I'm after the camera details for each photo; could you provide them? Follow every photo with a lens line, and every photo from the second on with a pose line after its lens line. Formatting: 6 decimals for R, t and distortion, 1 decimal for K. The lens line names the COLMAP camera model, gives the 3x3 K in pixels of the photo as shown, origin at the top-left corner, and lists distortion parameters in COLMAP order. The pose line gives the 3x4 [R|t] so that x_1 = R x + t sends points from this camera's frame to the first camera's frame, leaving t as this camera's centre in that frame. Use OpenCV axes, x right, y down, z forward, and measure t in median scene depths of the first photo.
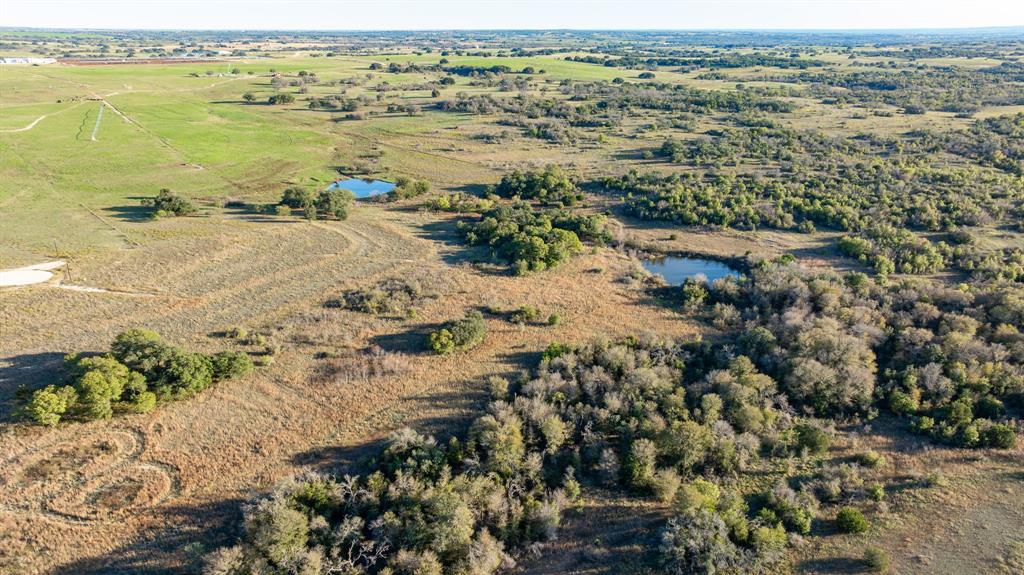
lens RADIAL K [[712.0, 0, 511.8], [0, 712.0, 287.4], [0, 0, 1]] dist [-0.029583, 0.052336]
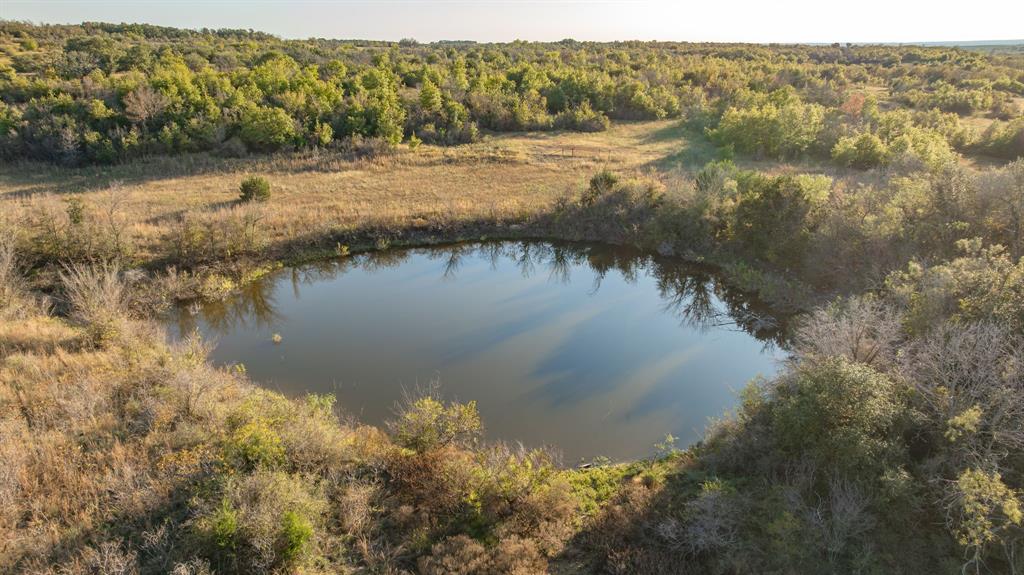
lens RADIAL K [[712.0, 0, 512.1], [0, 712.0, 287.4], [0, 0, 1]] dist [-0.029583, 0.052336]
pose [[0.701691, -0.226797, 0.675421, 0.122806], [0.242979, 0.967327, 0.072386, -0.036570], [-0.669770, 0.113321, 0.733871, 0.790788]]
